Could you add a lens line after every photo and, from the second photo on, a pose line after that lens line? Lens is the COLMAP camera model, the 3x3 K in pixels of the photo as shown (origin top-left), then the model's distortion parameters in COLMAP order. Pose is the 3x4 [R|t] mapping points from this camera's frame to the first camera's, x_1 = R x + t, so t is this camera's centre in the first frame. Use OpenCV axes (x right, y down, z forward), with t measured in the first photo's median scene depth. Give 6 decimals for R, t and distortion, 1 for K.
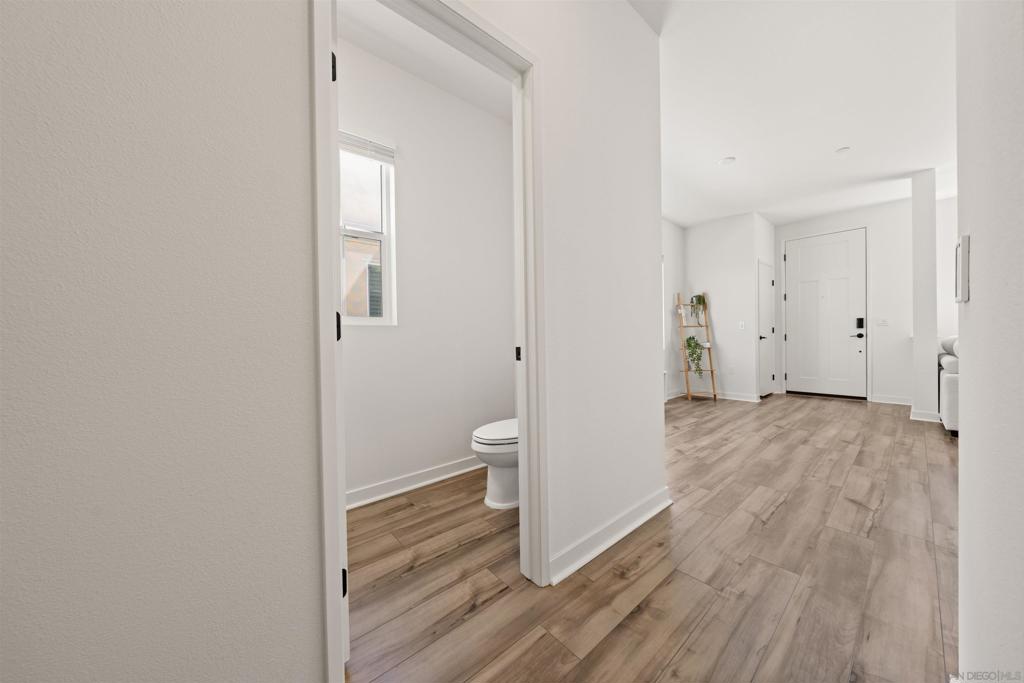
lens RADIAL K [[349.8, 0, 511.3], [0, 349.8, 338.9], [0, 0, 1]] dist [0.000285, 0.000148]
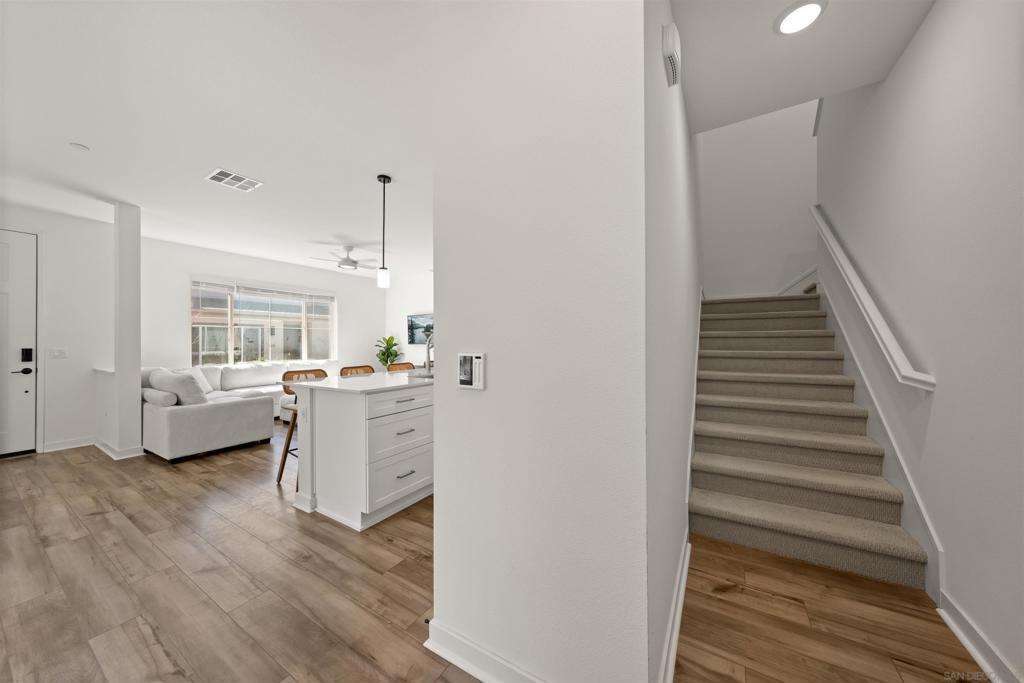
lens RADIAL K [[349.8, 0, 509.6], [0, 349.8, 339.8], [0, 0, 1]] dist [0.000285, 0.000148]
pose [[-0.307267, 0.015171, 0.951502, -0.102075], [0.016380, 0.999809, -0.010651, -0.078855], [-0.951482, 0.012313, -0.307457, 0.328627]]
